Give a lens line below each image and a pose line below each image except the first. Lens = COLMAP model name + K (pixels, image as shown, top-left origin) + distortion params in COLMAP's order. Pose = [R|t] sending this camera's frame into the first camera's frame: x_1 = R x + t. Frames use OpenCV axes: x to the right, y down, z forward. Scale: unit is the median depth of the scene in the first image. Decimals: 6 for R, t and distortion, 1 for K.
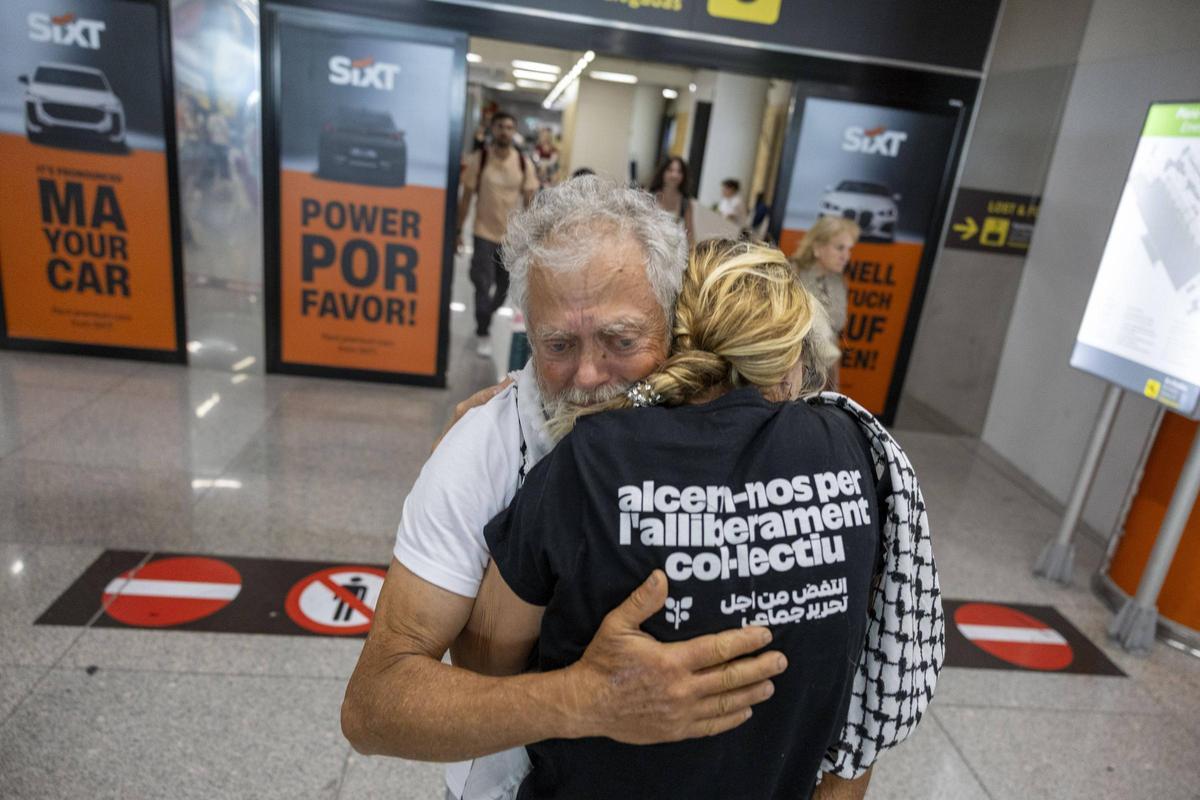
lens RADIAL K [[801.4, 0, 601.2], [0, 801.4, 411.6], [0, 0, 1]] dist [0.004476, 0.007148]
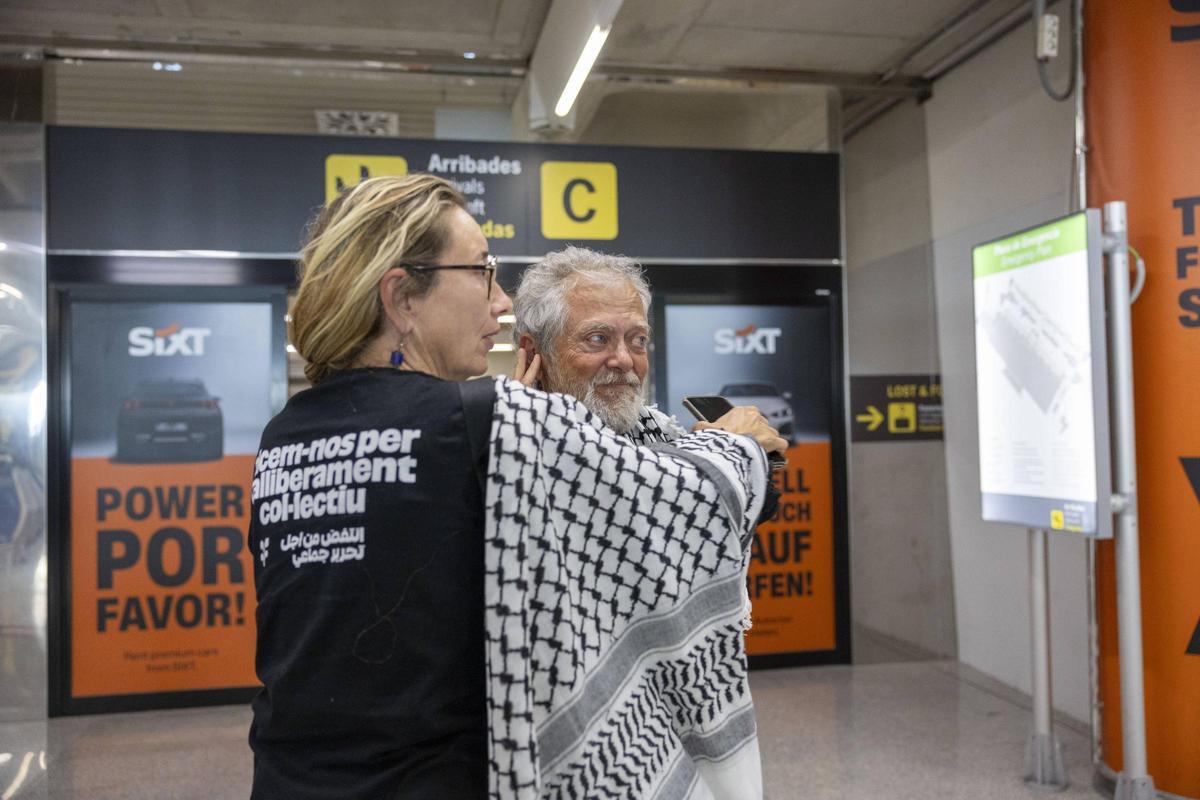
lens RADIAL K [[1025.3, 0, 600.0], [0, 1025.3, 400.0], [0, 0, 1]] dist [-0.001328, 0.012498]
pose [[0.984704, -0.134653, 0.110570, 0.037376], [0.164107, 0.929978, -0.328952, 0.085390], [-0.058533, 0.342066, 0.937851, -0.064867]]
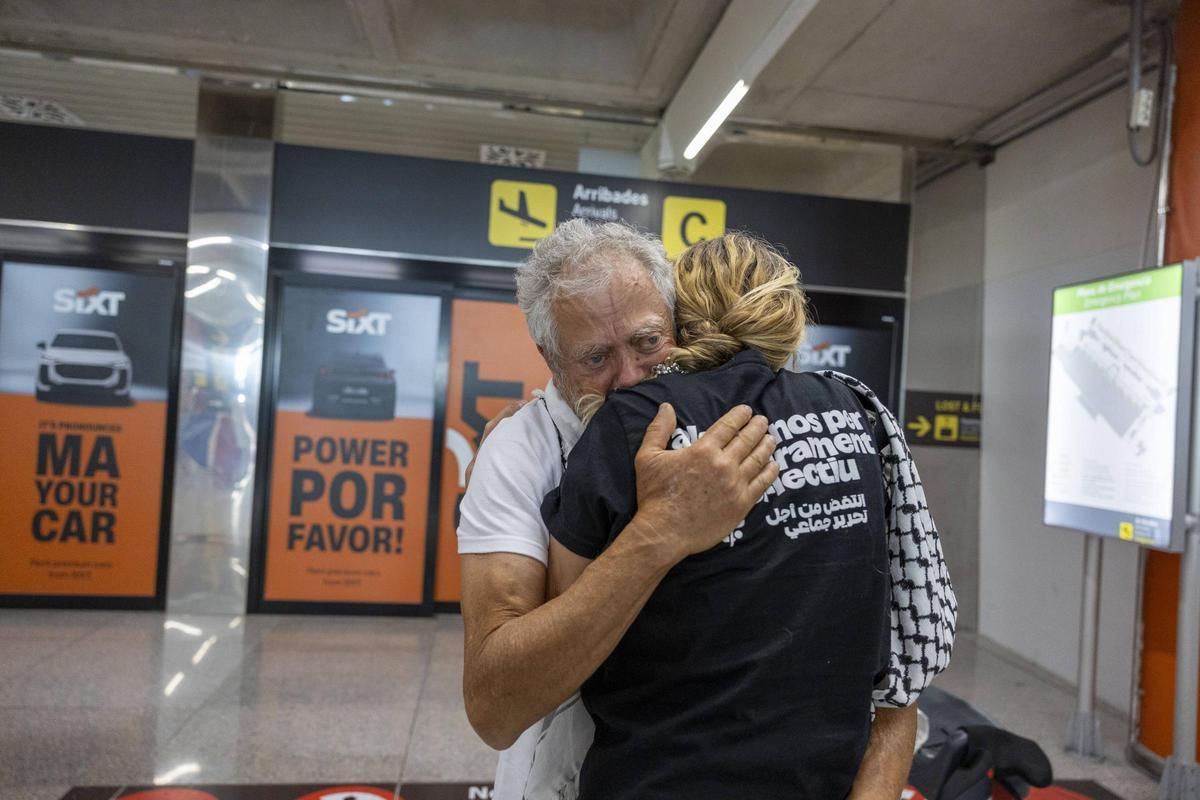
lens RADIAL K [[799.2, 0, 604.0], [0, 799.2, 400.2], [0, 0, 1]] dist [0.004067, 0.005572]
pose [[0.996811, -0.062193, 0.050006, -0.019679], [0.075086, 0.943180, -0.323688, 0.058174], [-0.027034, 0.326411, 0.944841, -0.012948]]
